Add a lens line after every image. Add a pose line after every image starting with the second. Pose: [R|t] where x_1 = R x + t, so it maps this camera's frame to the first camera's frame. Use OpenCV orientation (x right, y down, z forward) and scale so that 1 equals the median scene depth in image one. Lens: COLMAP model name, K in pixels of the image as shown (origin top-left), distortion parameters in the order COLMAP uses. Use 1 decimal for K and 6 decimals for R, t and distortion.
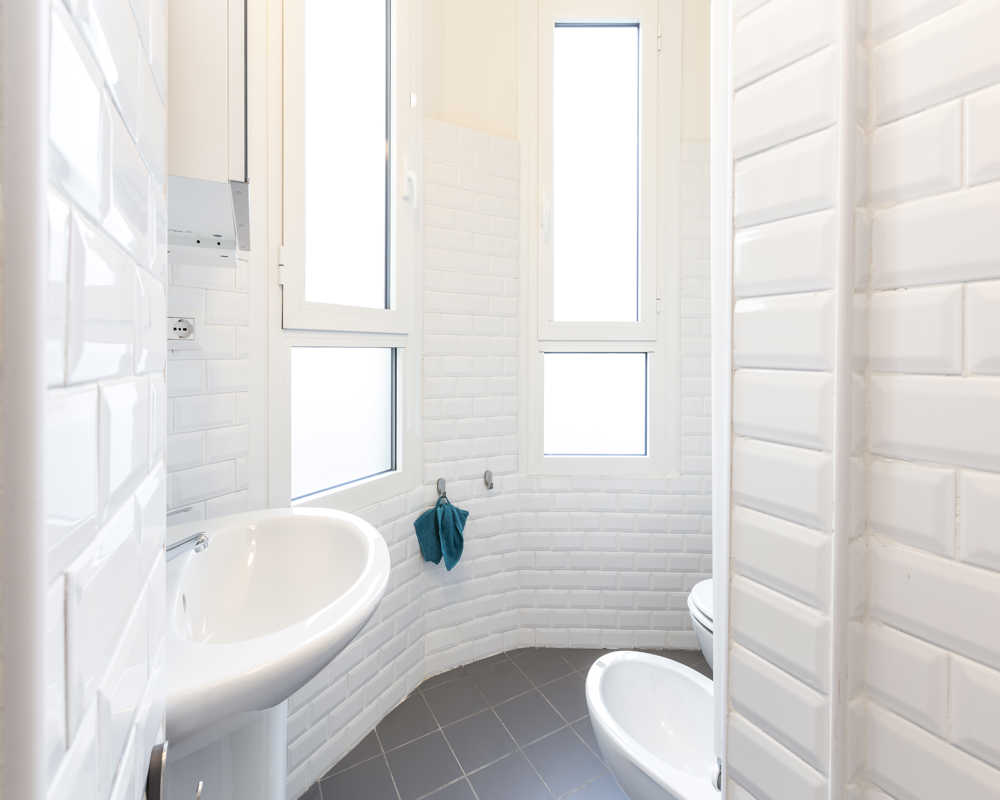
lens RADIAL K [[519.7, 0, 497.4], [0, 519.7, 371.9], [0, 0, 1]] dist [0.021736, 0.000127]
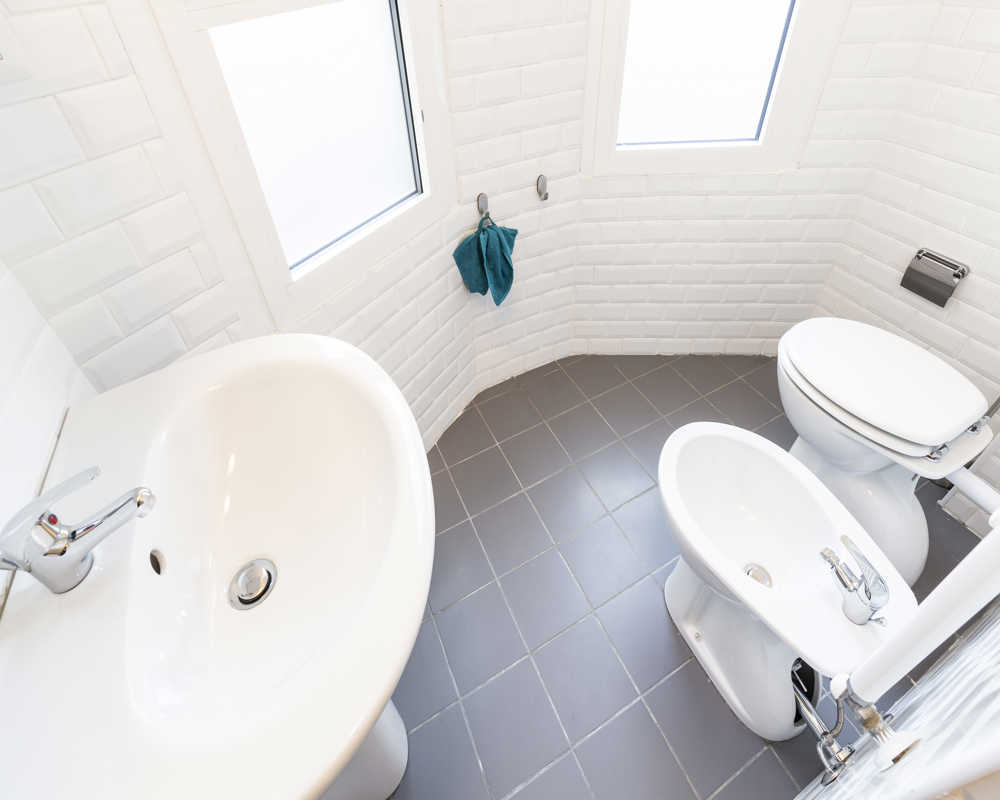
lens RADIAL K [[519.7, 0, 497.4], [0, 519.7, 371.9], [0, 0, 1]] dist [0.021736, 0.000127]
pose [[0.997837, 0.001736, -0.065710, -0.034876], [0.040223, 0.774522, 0.631267, -0.079408], [0.051989, -0.632545, 0.772777, 0.243871]]
